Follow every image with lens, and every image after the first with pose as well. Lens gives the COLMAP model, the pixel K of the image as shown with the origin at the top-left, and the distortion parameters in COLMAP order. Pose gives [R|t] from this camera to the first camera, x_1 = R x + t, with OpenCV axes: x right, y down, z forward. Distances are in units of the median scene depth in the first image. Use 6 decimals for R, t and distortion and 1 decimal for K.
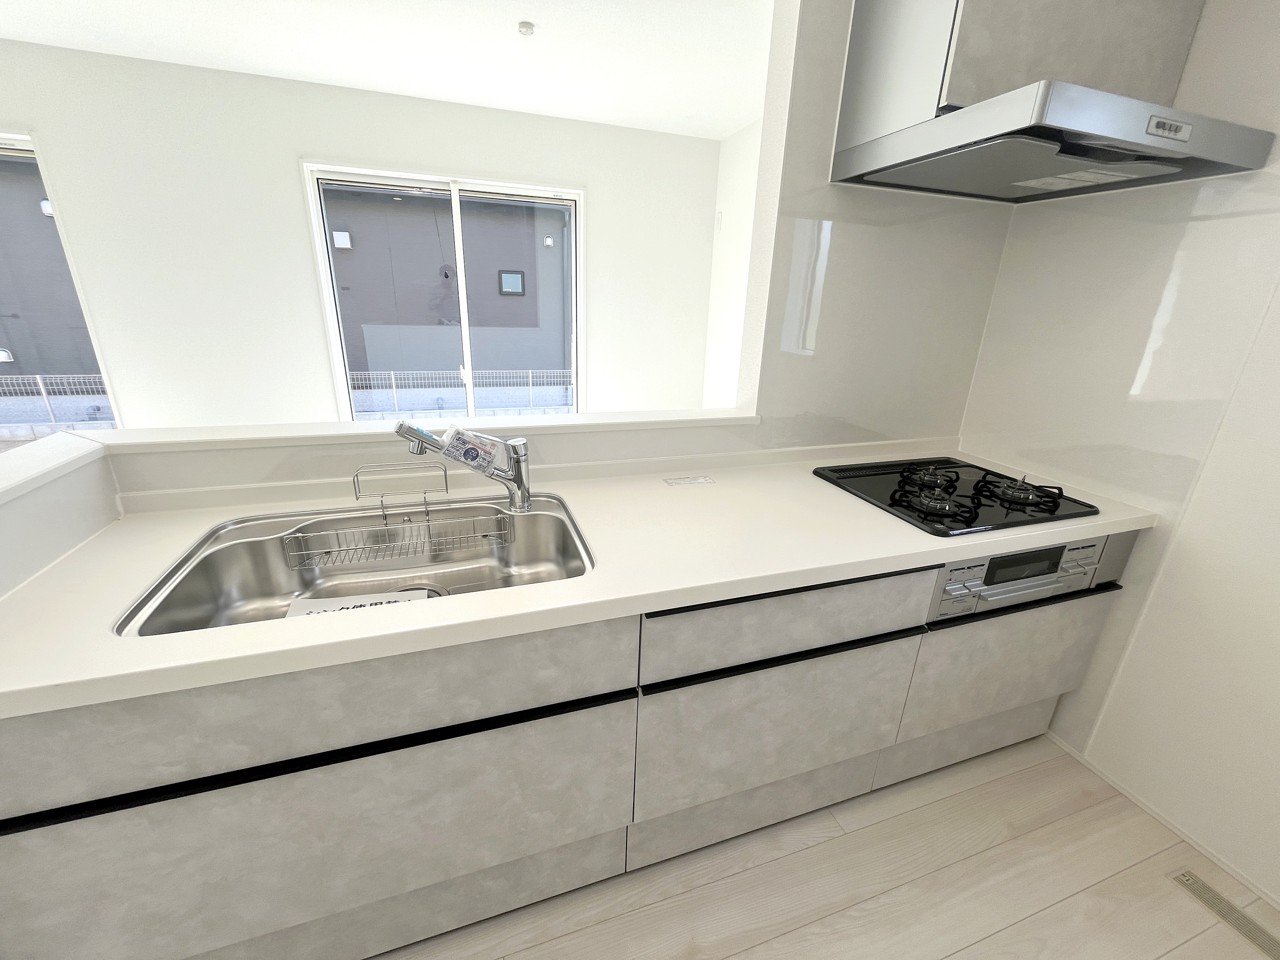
lens RADIAL K [[515.8, 0, 599.0], [0, 515.8, 493.4], [0, 0, 1]] dist [0.001168, 0.000256]
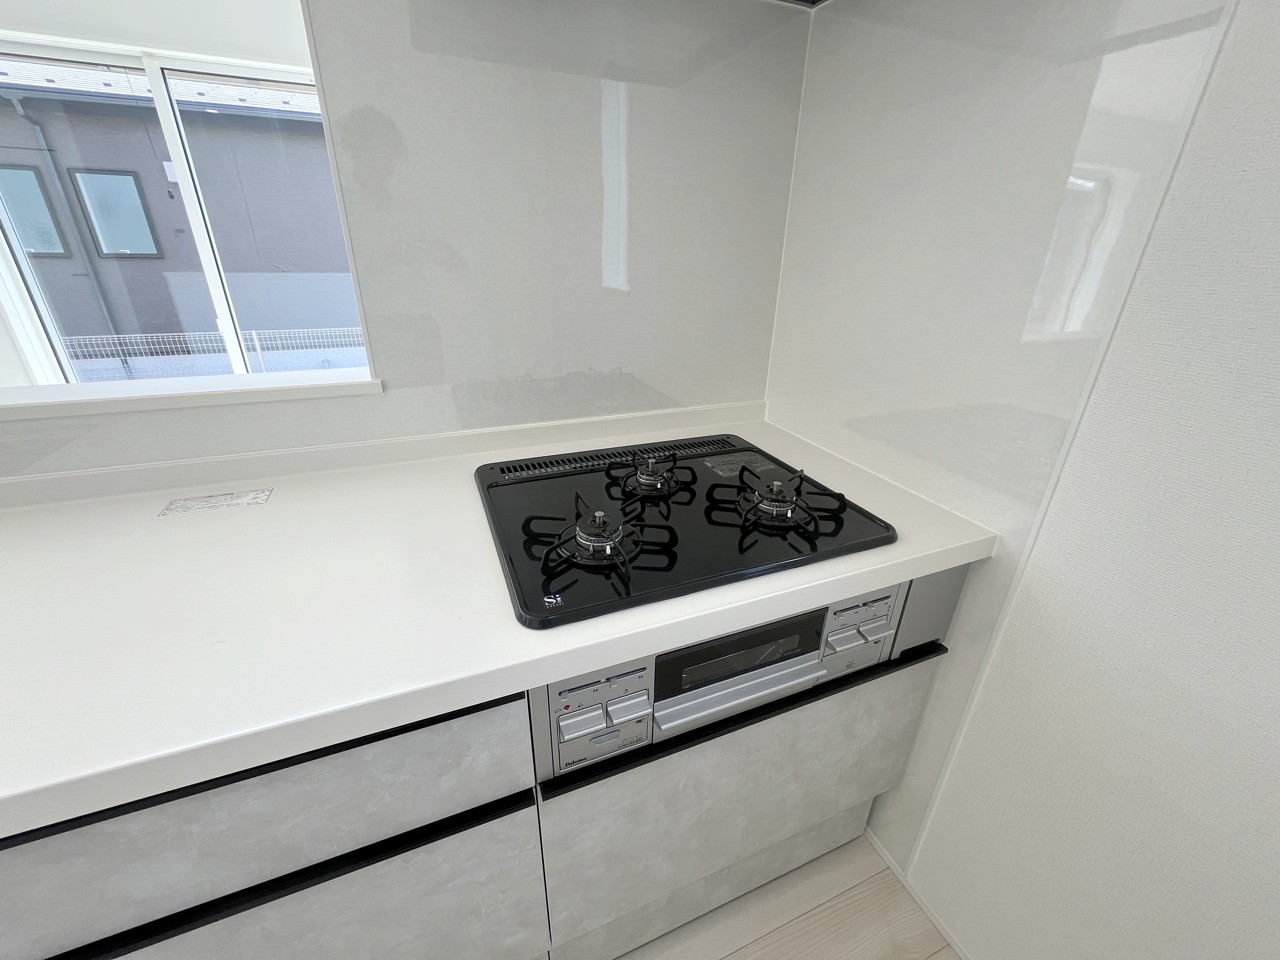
lens RADIAL K [[480.6, 0, 640.0], [0, 480.6, 480.0], [0, 0, 1]] dist [-0.001054, 0.000037]
pose [[0.998223, -0.037185, 0.046571, 0.641552], [0.033670, 0.996682, 0.074107, -0.074739], [-0.049173, -0.072407, 0.996162, 0.474051]]
